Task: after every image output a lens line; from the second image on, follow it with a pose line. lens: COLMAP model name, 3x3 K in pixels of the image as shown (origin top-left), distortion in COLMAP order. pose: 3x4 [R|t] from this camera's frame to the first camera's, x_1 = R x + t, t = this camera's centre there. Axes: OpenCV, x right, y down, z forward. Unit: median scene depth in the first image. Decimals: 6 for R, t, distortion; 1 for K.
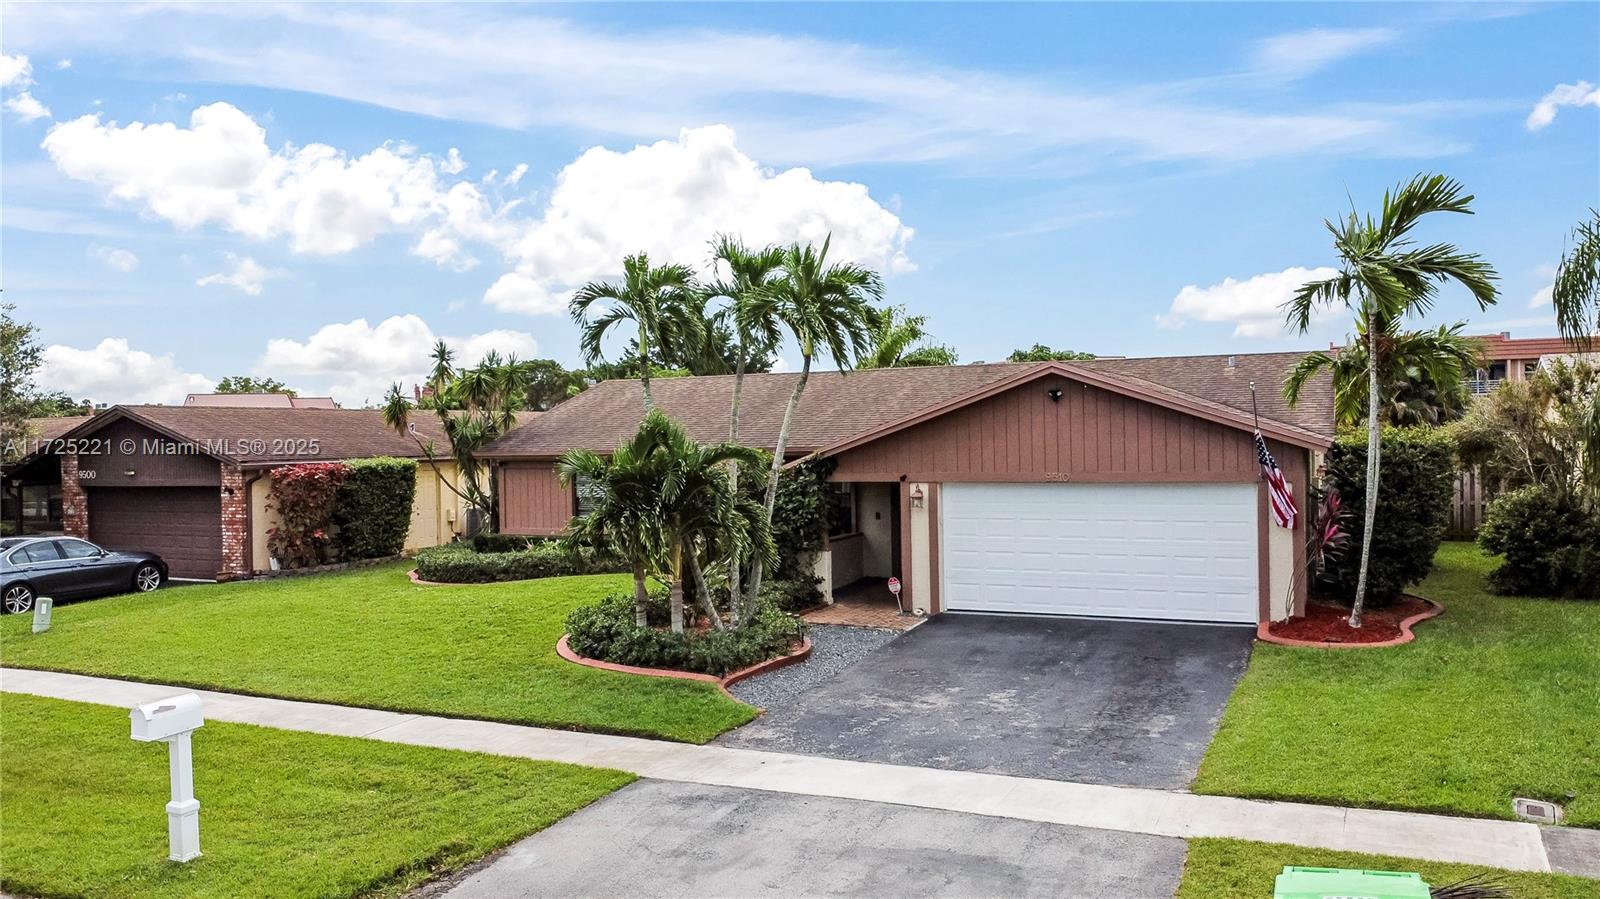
lens RADIAL K [[1213.1, 0, 800.0], [0, 1213.1, 449.5], [0, 0, 1]] dist [-0.004301, -0.000719]
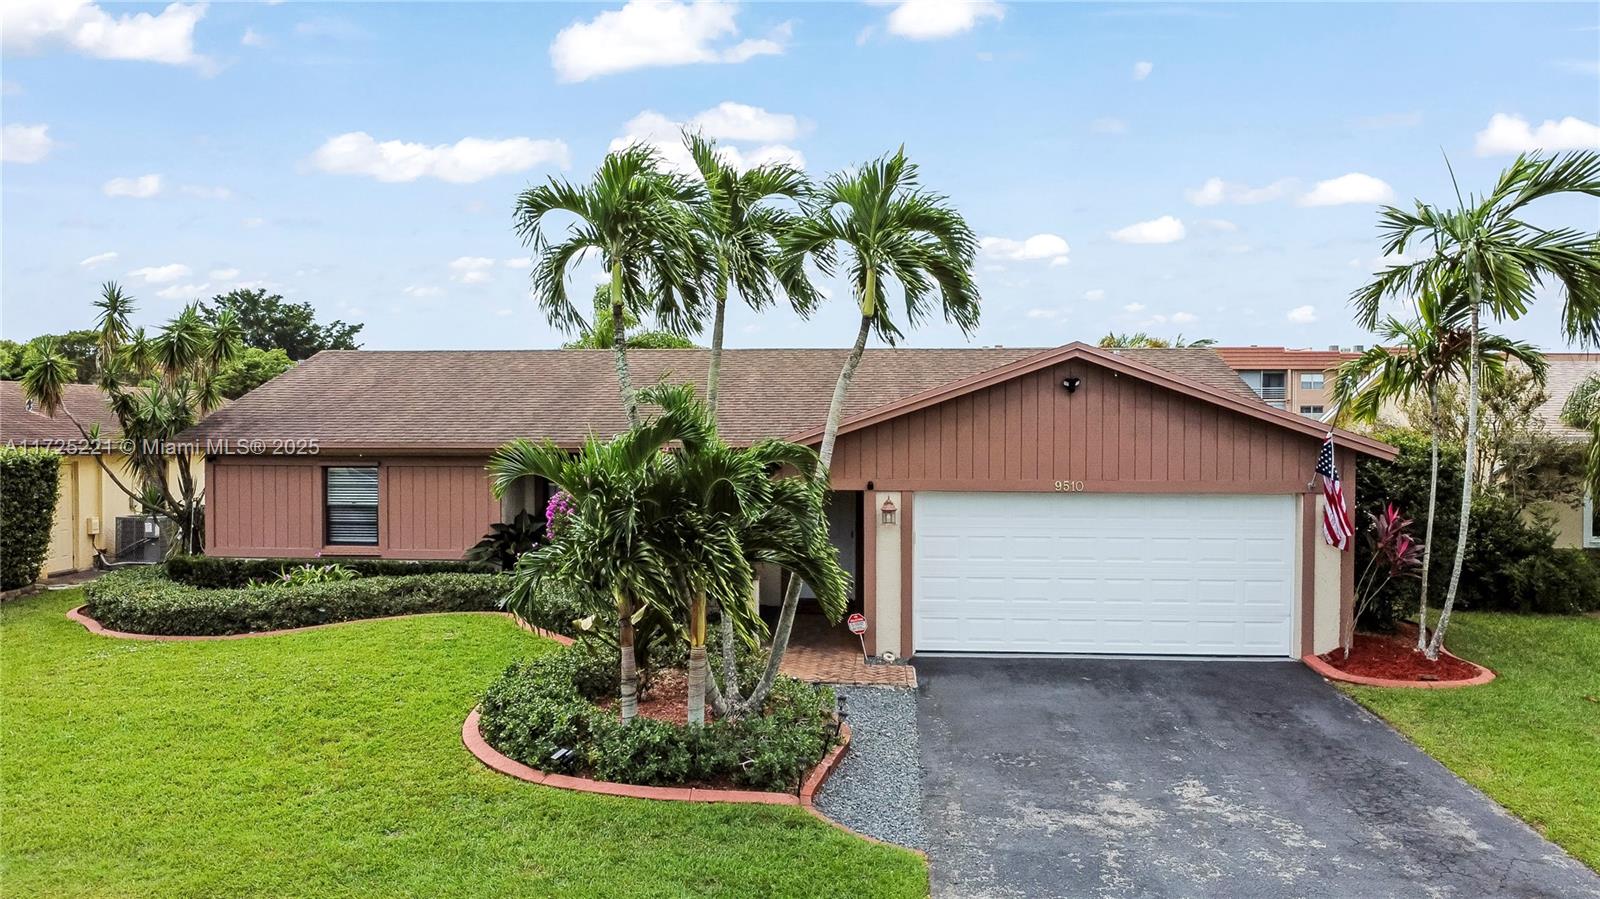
lens RADIAL K [[1170.7, 0, 805.8], [0, 1170.7, 471.4], [0, 0, 1]] dist [-0.027407, -0.004313]
pose [[0.933328, 0.006197, 0.358972, -0.222832], [-0.015257, 0.999632, 0.022411, -0.001868], [-0.358701, -0.026394, 0.933079, 0.314750]]
